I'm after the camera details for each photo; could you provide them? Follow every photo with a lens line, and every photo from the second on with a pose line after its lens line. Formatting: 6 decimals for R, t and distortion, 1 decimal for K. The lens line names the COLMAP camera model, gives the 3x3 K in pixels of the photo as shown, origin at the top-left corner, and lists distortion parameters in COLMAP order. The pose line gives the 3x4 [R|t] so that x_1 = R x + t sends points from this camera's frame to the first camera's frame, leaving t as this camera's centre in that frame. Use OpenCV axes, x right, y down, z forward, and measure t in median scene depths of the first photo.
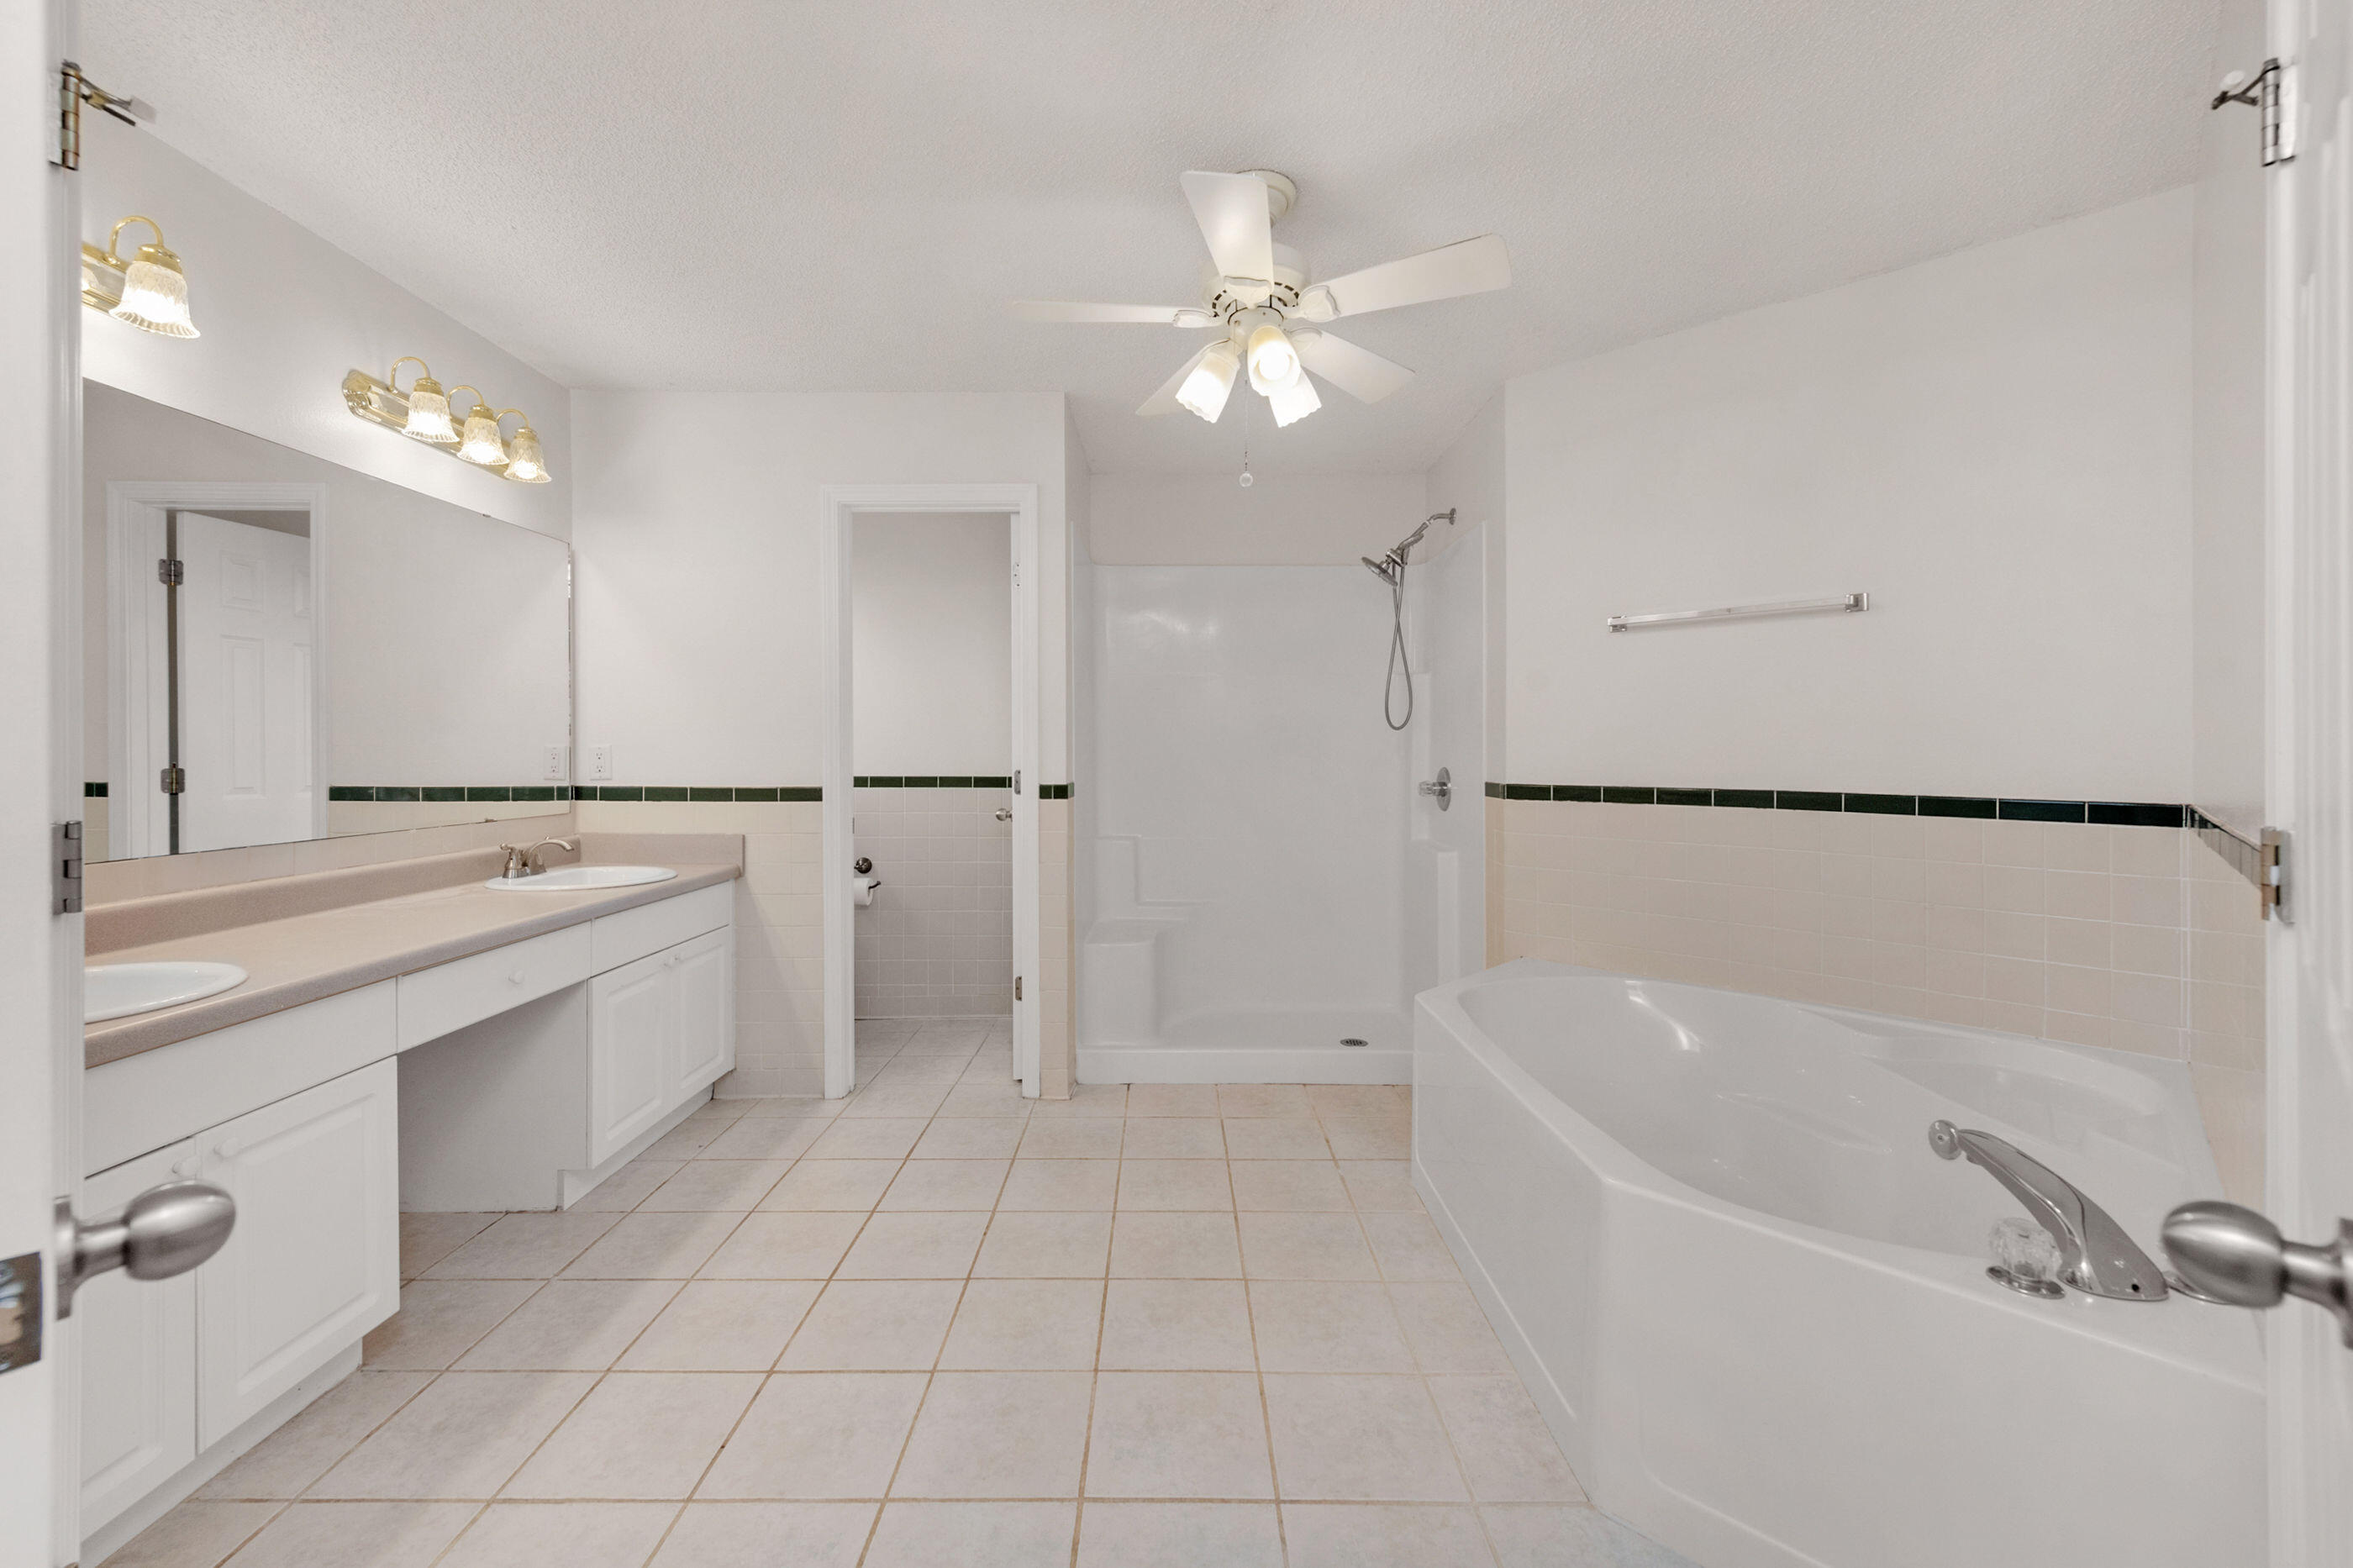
lens RADIAL K [[961.2, 0, 1173.8], [0, 961.2, 766.1], [0, 0, 1]] dist [0.001017, 0.000114]
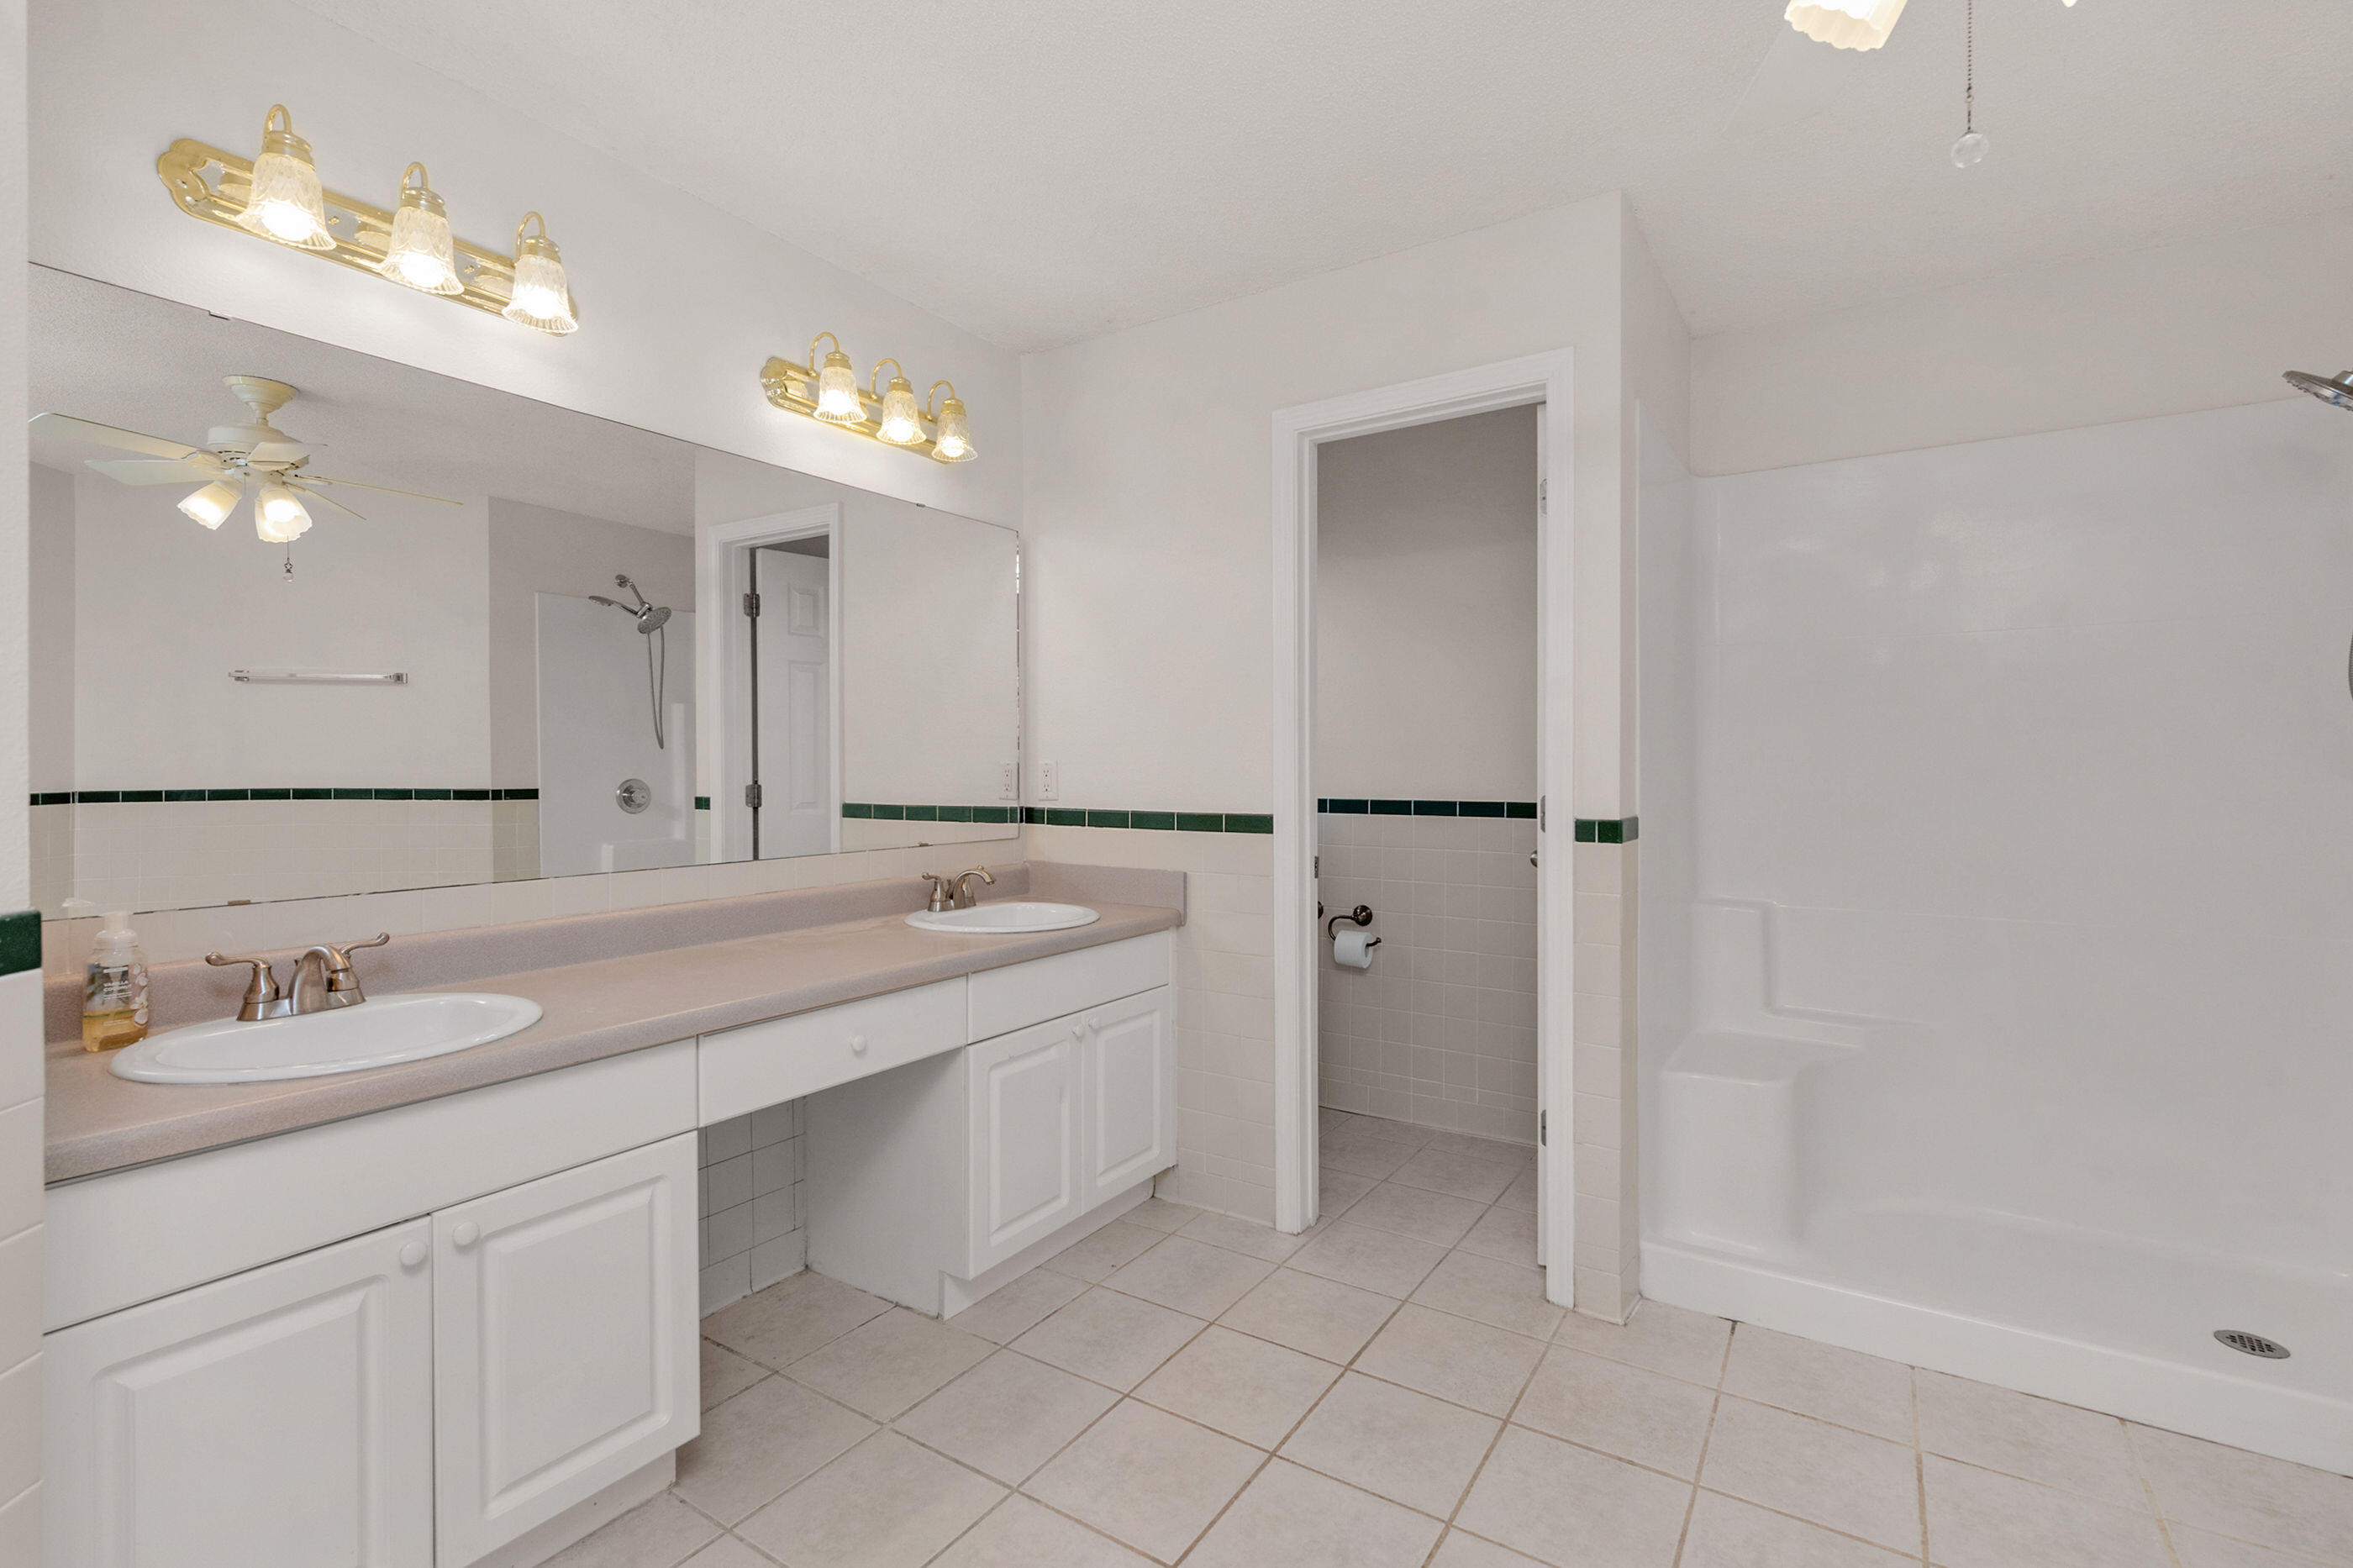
lens RADIAL K [[1052.8, 0, 1179.2], [0, 1052.8, 783.3], [0, 0, 1]] dist [-0.000275, -0.000741]
pose [[0.832276, 0.006371, -0.554325, 0.028469], [-0.006482, 0.999977, 0.001760, -0.003873], [0.554324, 0.002128, 0.832298, 0.280727]]
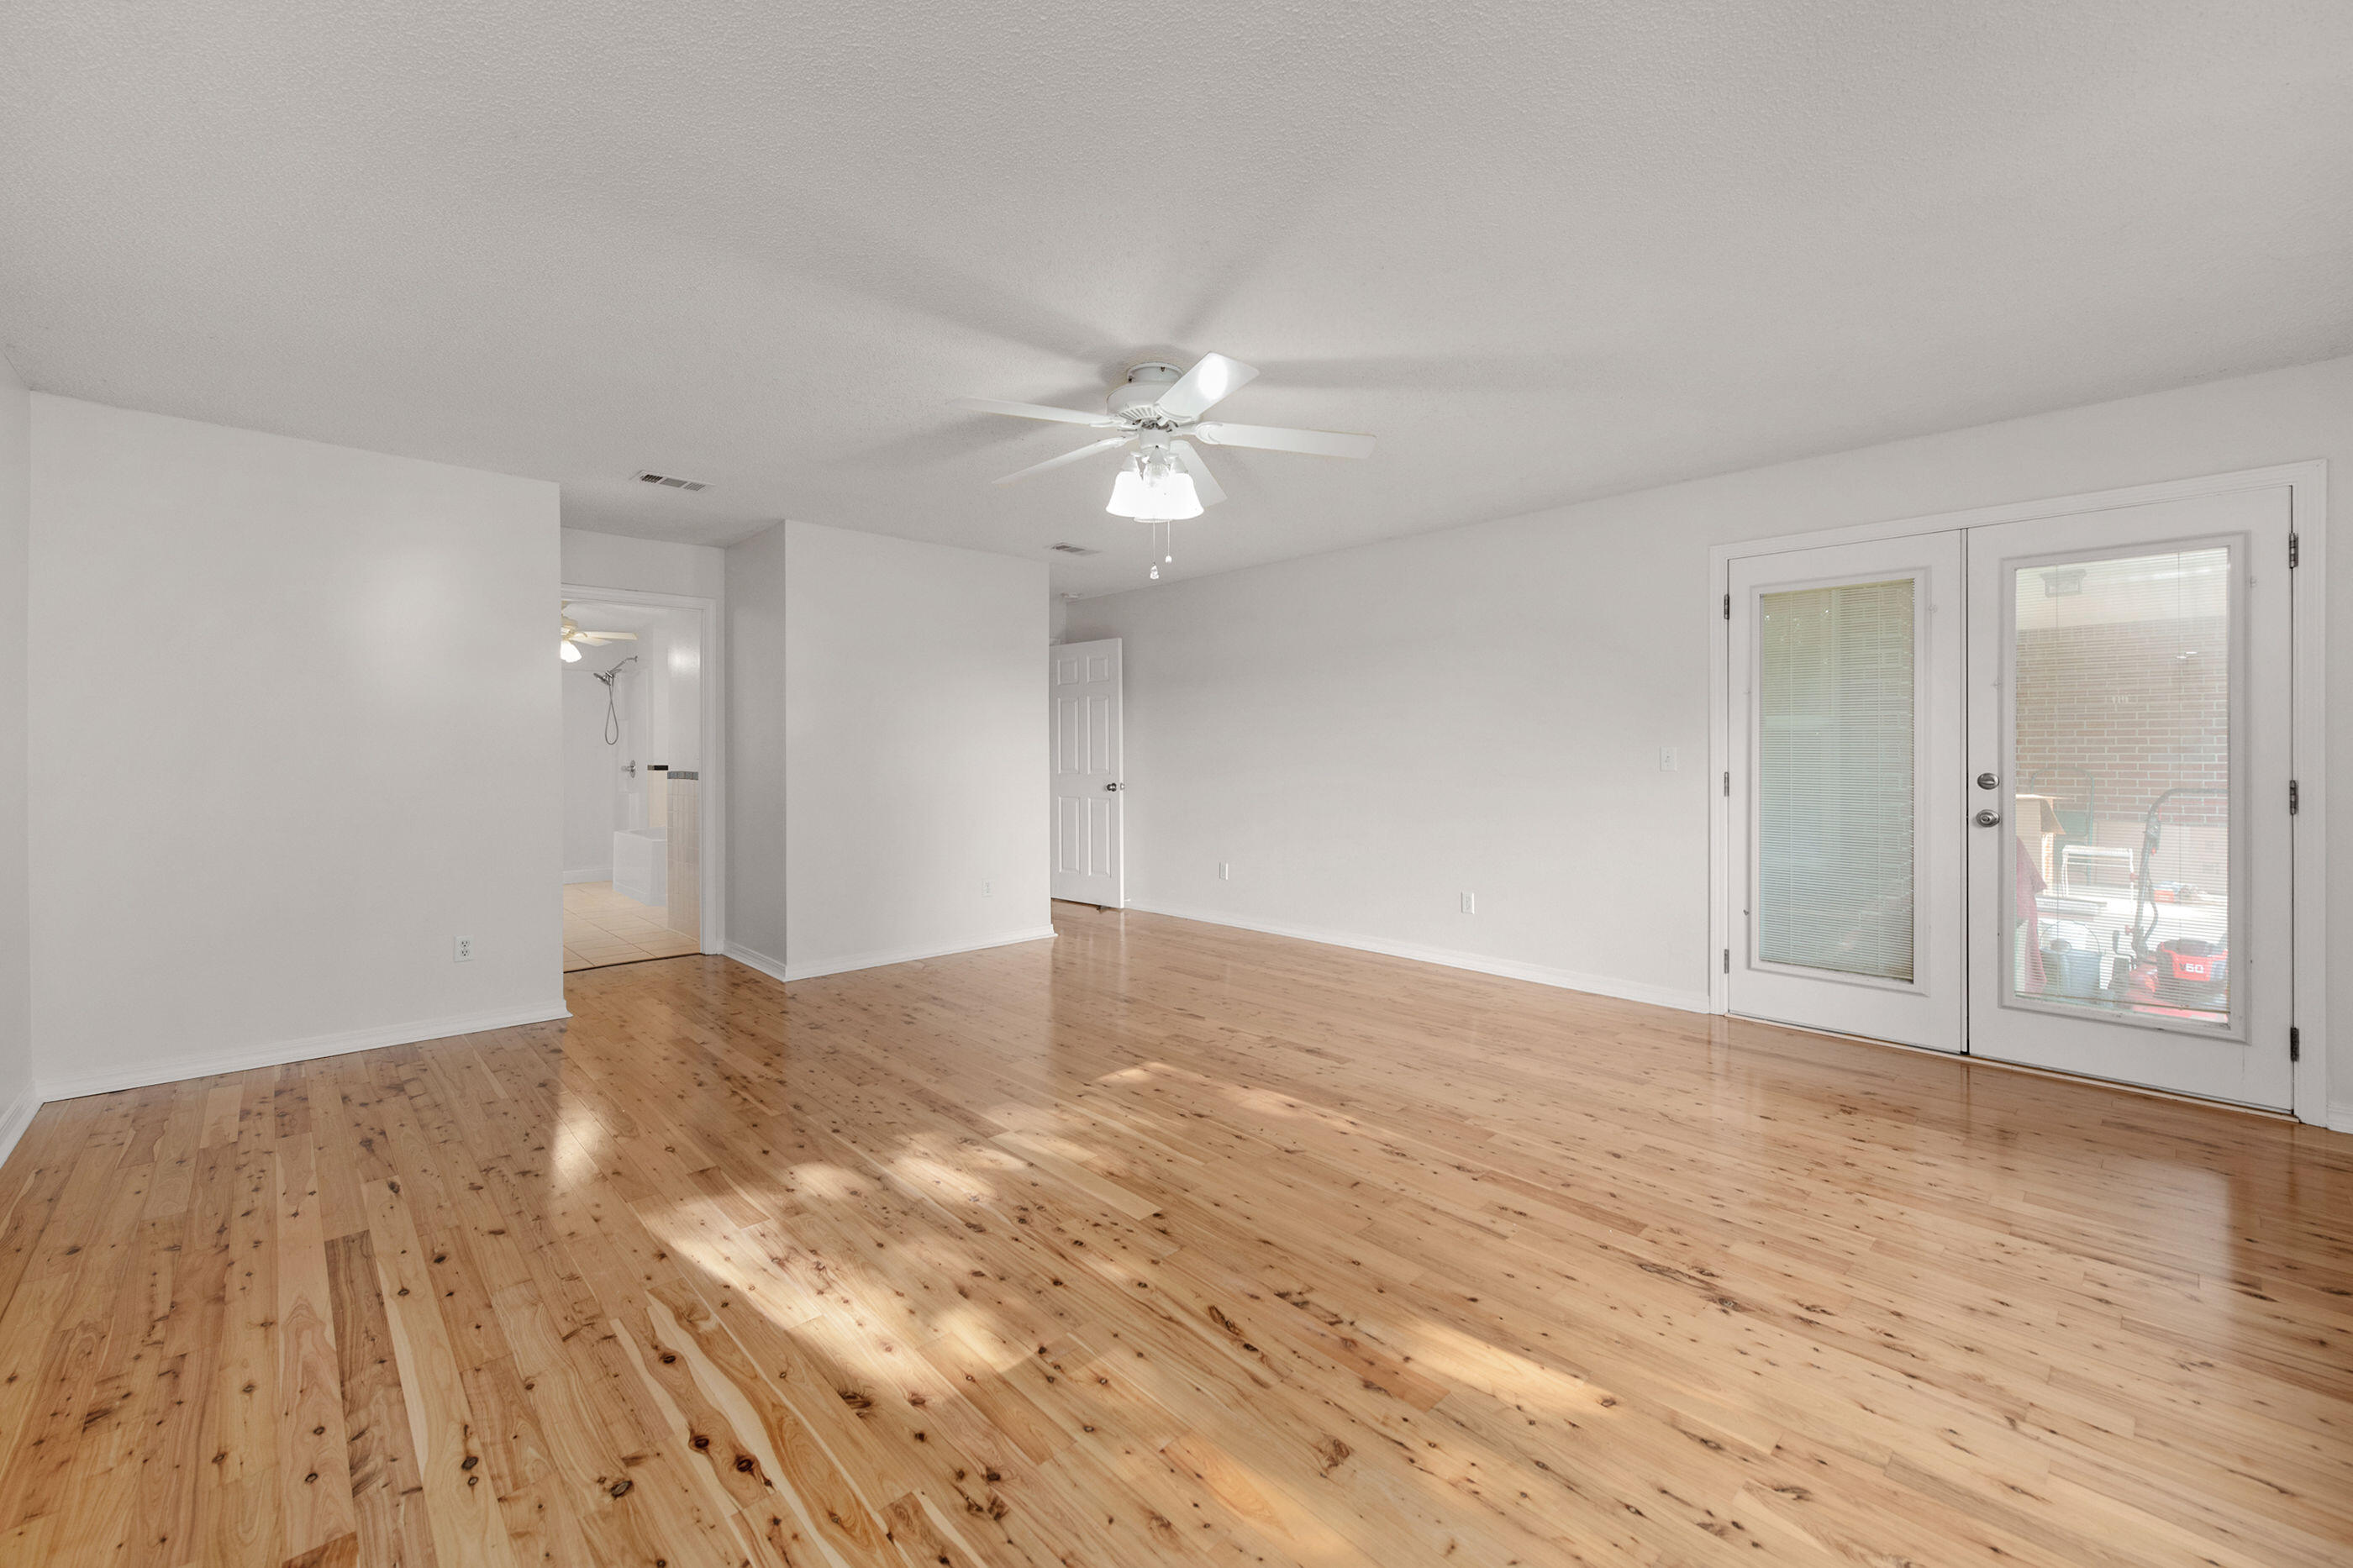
lens RADIAL K [[961.2, 0, 1175.8], [0, 961.2, 770.8], [0, 0, 1]] dist [0.001017, 0.000114]
pose [[0.731822, -0.004140, 0.681483, -0.427487], [0.004045, 0.999990, 0.001730, 0.034414], [-0.681484, 0.001490, 0.731832, -1.973530]]
